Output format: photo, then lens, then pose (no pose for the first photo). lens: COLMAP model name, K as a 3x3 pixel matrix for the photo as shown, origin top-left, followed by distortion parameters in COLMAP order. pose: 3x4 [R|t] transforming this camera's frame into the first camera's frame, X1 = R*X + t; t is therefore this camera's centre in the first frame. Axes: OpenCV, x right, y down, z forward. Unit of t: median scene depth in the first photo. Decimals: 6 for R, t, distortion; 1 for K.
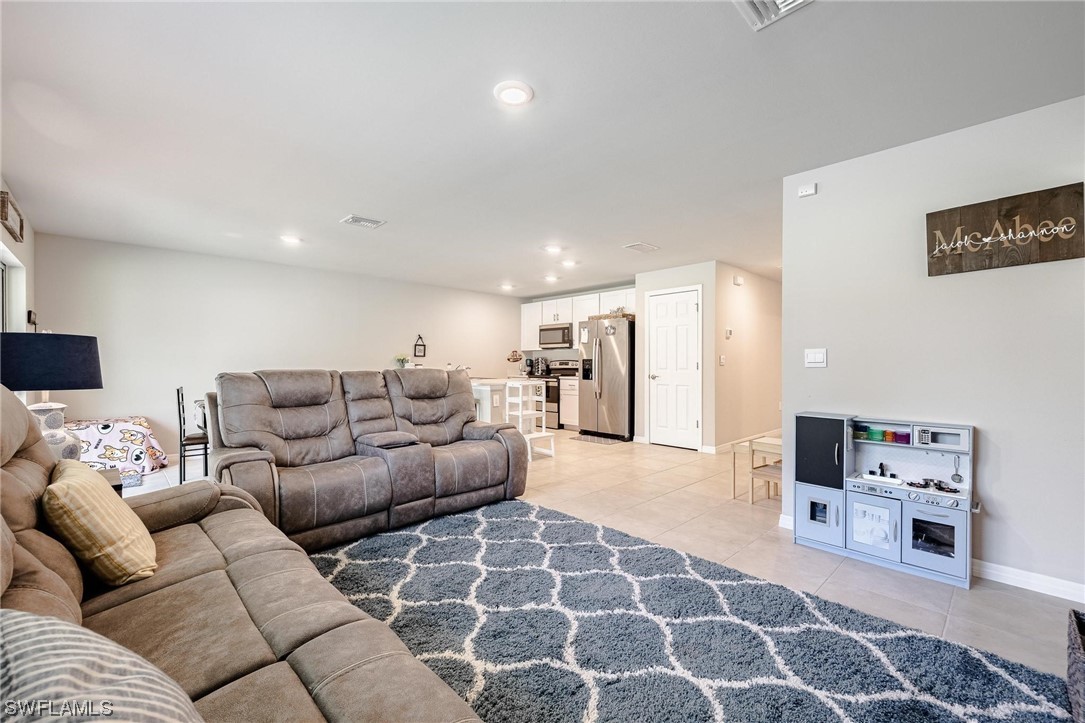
lens RADIAL K [[449.8, 0, 548.2], [0, 449.8, 364.3], [0, 0, 1]] dist [-0.003930, -0.000170]
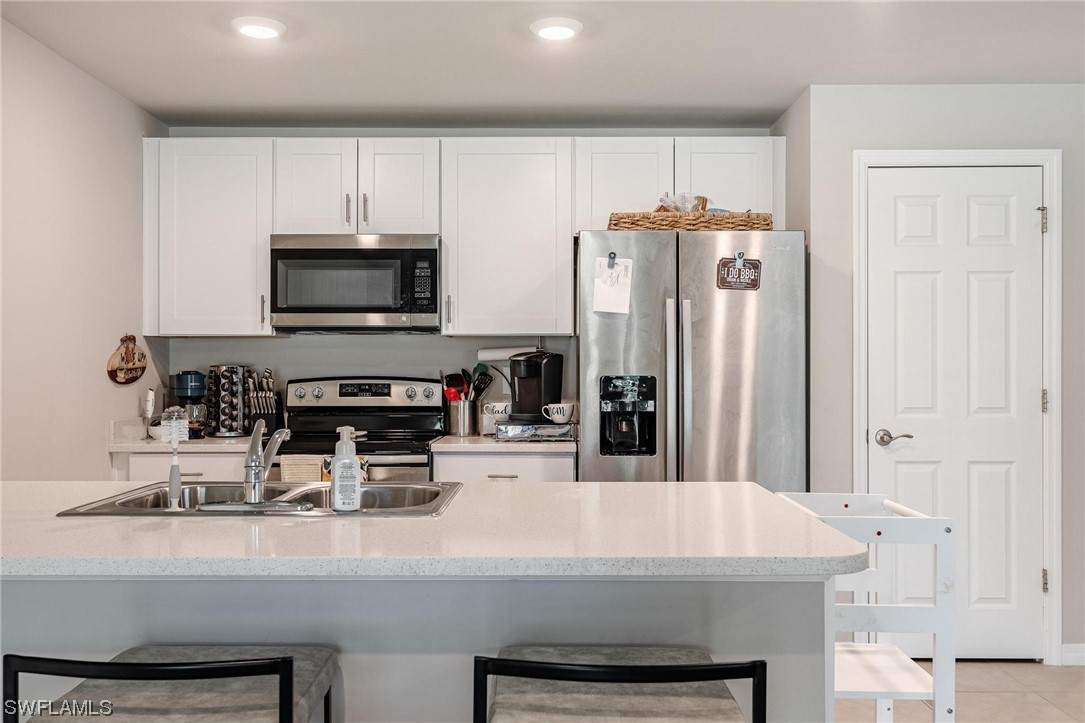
lens RADIAL K [[941.9, 0, 547.6], [0, 941.9, 368.5], [0, 0, 1]] dist [-0.007428, -0.005180]
pose [[0.699440, 0.001095, 0.714690, -0.520070], [0.001277, 0.999995, -0.002781, -0.022156], [-0.714690, 0.002858, 0.699435, 1.000848]]
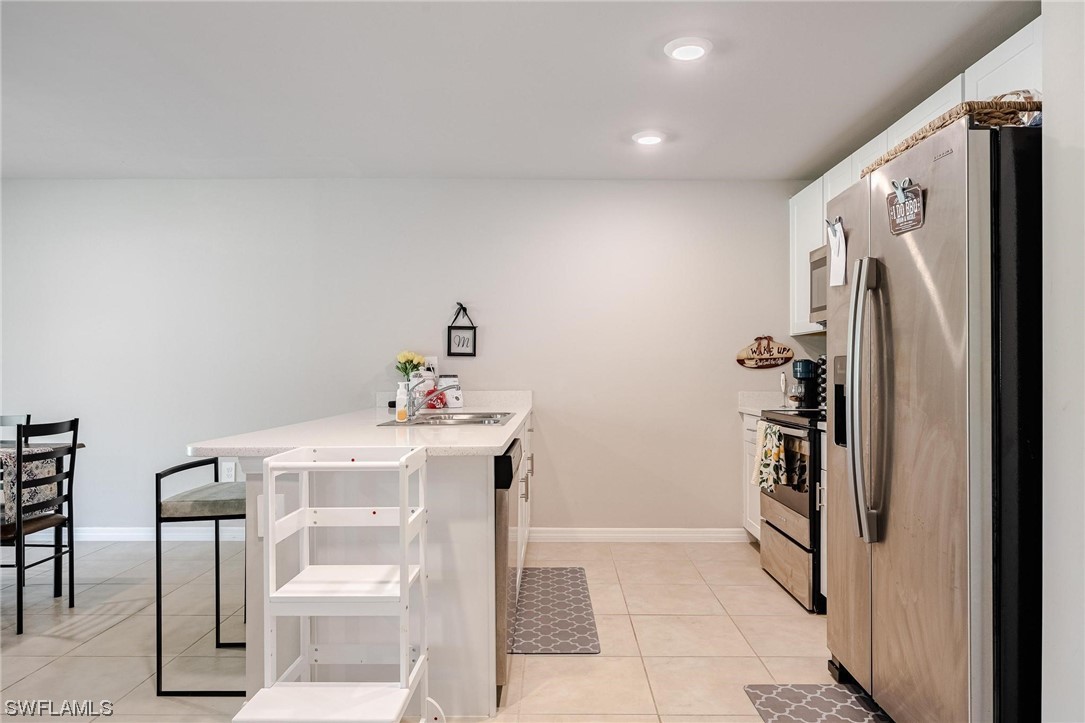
lens RADIAL K [[681.0, 0, 546.2], [0, 681.0, 366.3], [0, 0, 1]] dist [-0.031385, -0.001153]
pose [[0.704250, -0.002125, -0.709948, 0.344583], [-0.002450, 0.999982, -0.005423, -0.007011], [0.709947, 0.005558, 0.704233, 1.005079]]
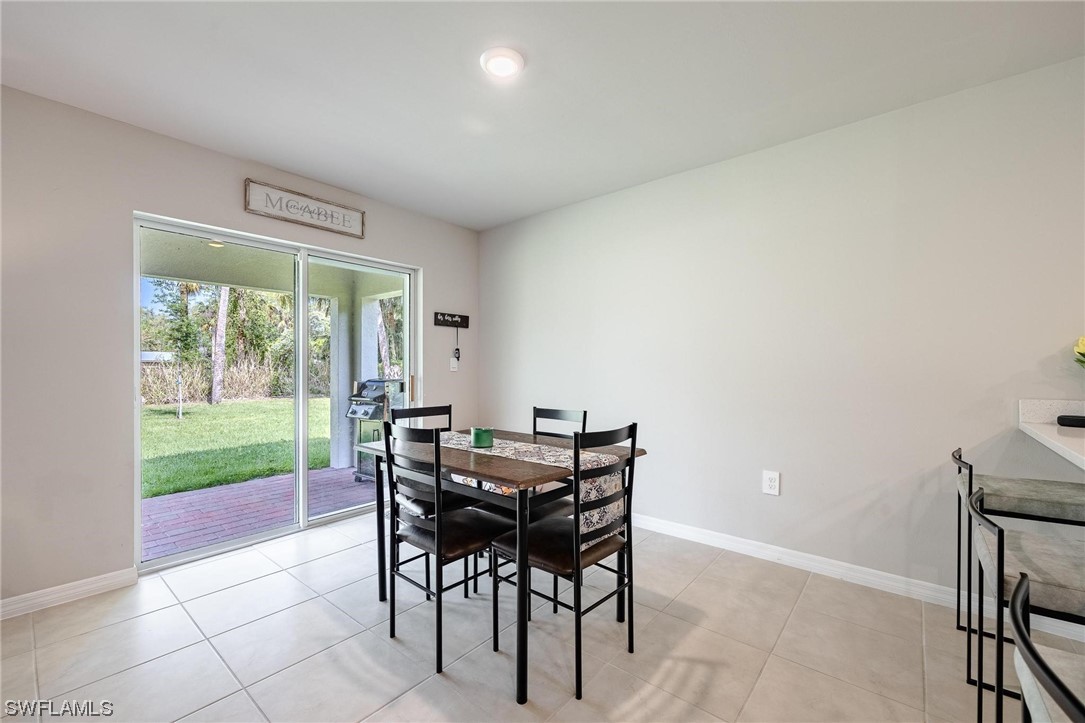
lens RADIAL K [[449.8, 0, 539.4], [0, 449.8, 366.6], [0, 0, 1]] dist [-0.003930, -0.000170]
pose [[0.092992, -0.005764, -0.995650, -0.167429], [-0.007808, 0.999948, -0.006518, 0.000530], [0.995636, 0.008380, 0.092942, 1.037020]]
